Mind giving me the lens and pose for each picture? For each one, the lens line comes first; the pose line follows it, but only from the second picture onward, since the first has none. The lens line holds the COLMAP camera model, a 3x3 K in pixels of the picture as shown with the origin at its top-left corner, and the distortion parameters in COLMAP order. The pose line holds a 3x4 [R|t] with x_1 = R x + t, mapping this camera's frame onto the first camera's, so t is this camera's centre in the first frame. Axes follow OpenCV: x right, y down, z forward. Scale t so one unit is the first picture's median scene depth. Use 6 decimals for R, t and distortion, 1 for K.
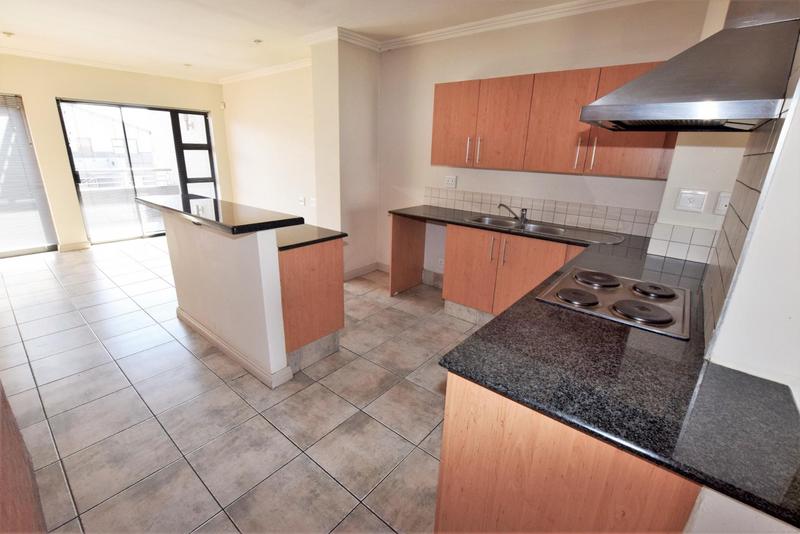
lens RADIAL K [[348.7, 0, 400.0], [0, 348.7, 267.0], [0, 0, 1]] dist [-0.002466, -0.000392]
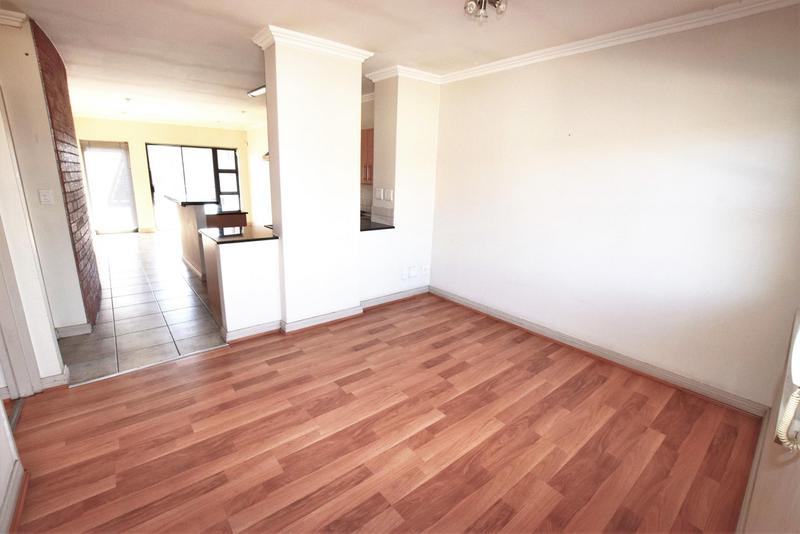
lens RADIAL K [[354.1, 0, 400.0], [0, 354.1, 267.0], [0, 0, 1]] dist [0.001187, 0.000017]
pose [[0.982373, 0.048723, -0.180469, 0.474640], [-0.061602, 0.995886, -0.066456, 0.132345], [0.176488, 0.076402, 0.981333, -0.362318]]
